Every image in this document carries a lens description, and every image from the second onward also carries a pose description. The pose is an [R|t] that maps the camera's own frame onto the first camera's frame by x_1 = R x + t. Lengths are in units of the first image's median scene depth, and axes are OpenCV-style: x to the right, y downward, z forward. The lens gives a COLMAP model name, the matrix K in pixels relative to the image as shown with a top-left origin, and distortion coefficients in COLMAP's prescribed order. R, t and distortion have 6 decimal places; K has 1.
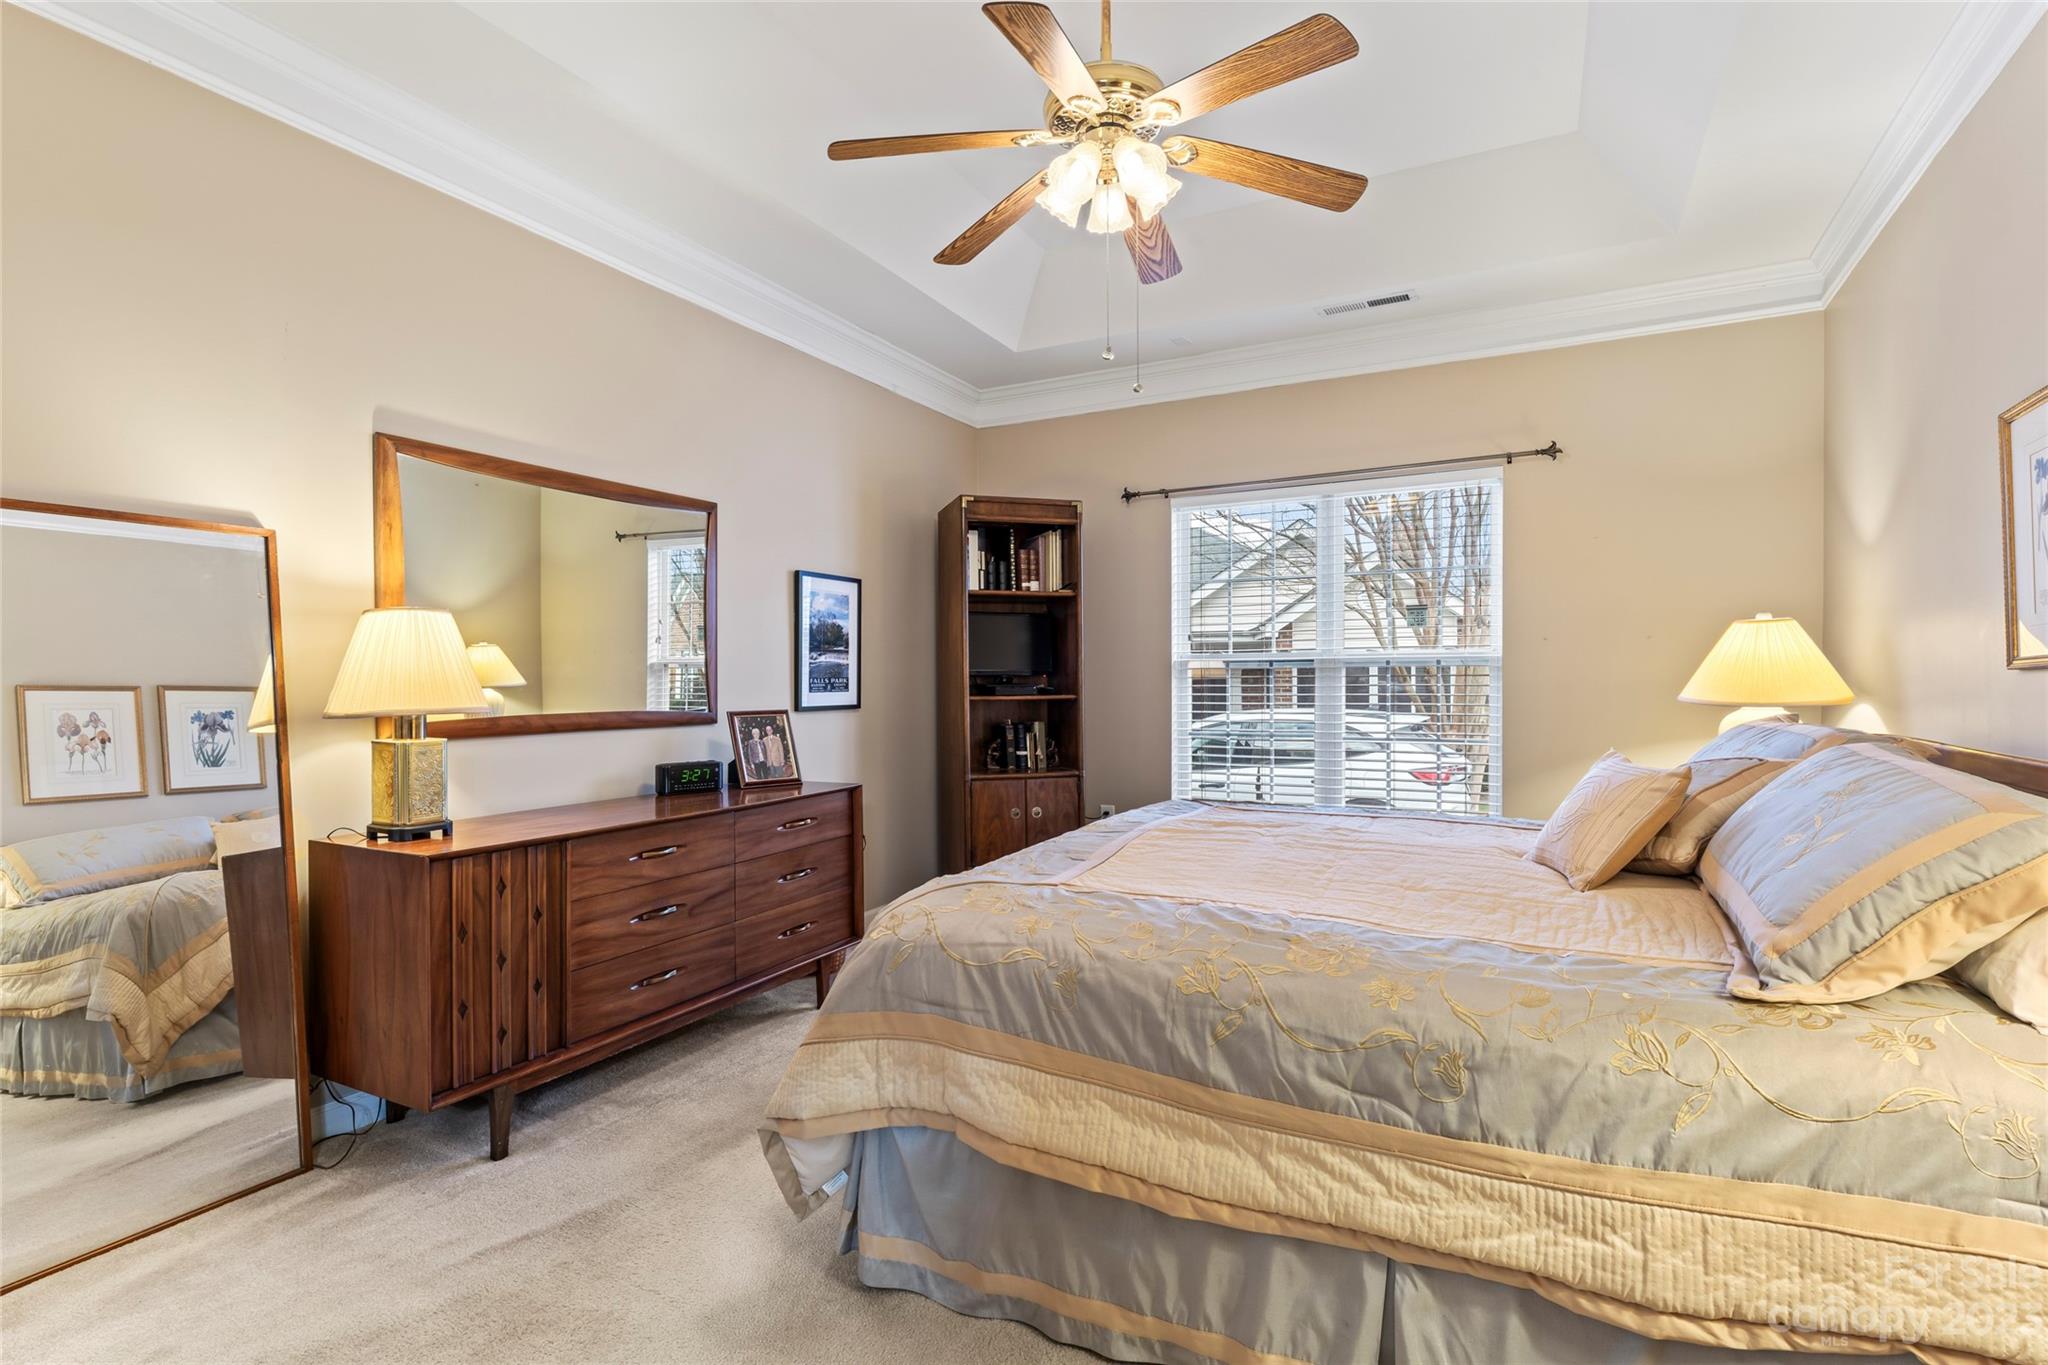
lens RADIAL K [[1007.6, 0, 1016.2], [0, 1007.6, 683.9], [0, 0, 1]] dist [-0.001527, -0.000410]
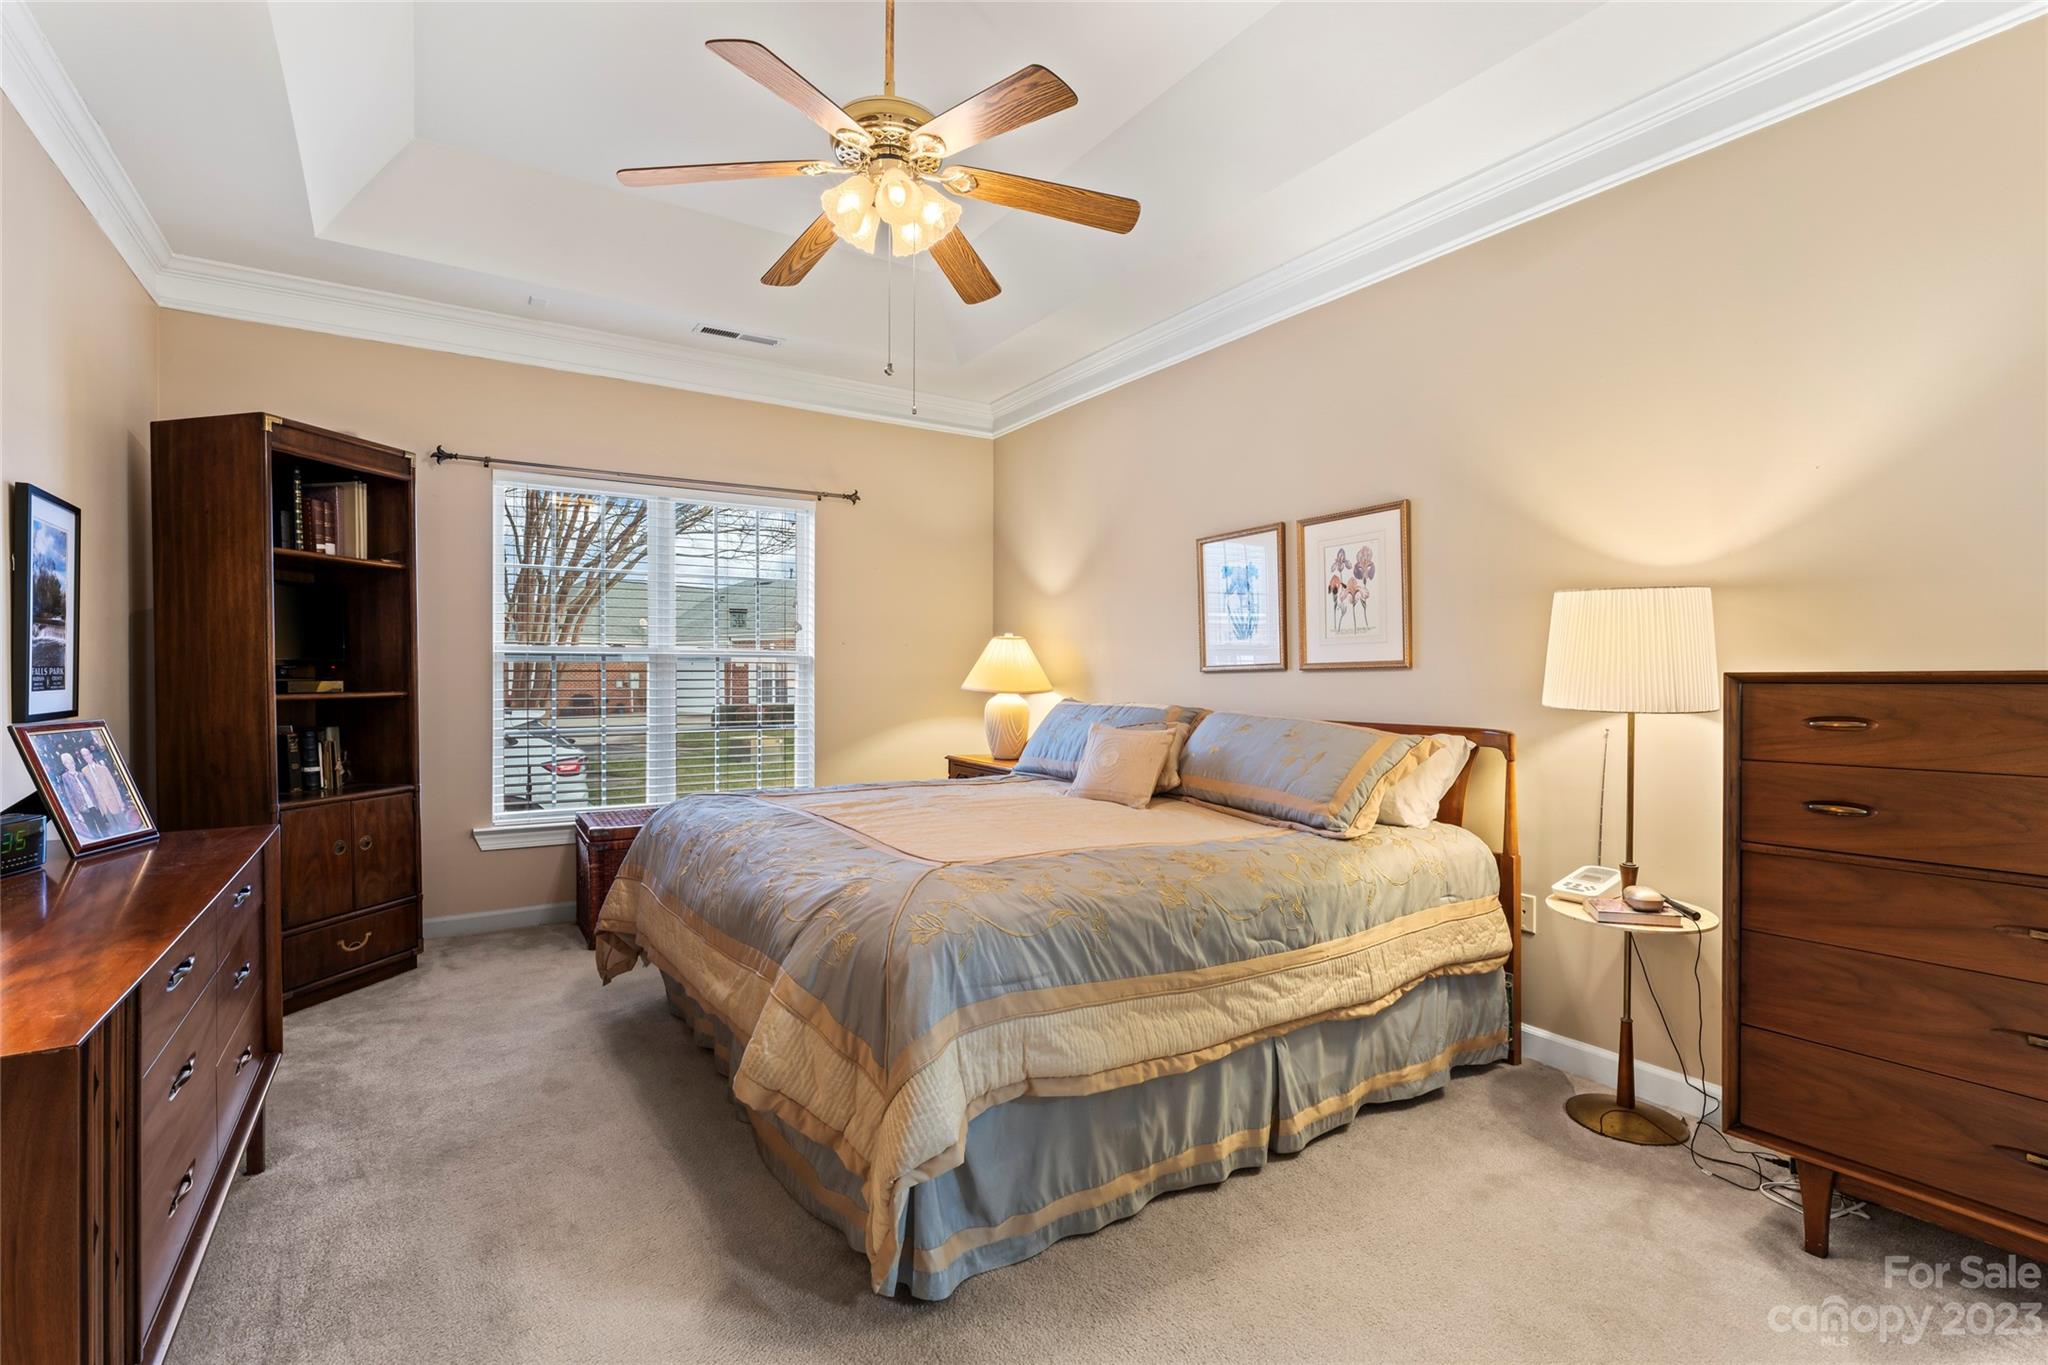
lens RADIAL K [[948.3, 0, 1021.4], [0, 948.3, 673.3], [0, 0, 1]] dist [-0.001477, -0.000277]
pose [[0.484612, 0.006763, 0.874703, -0.739834], [-0.001710, 0.999976, -0.006784, 0.001665], [-0.874728, 0.001792, 0.484611, 0.400461]]
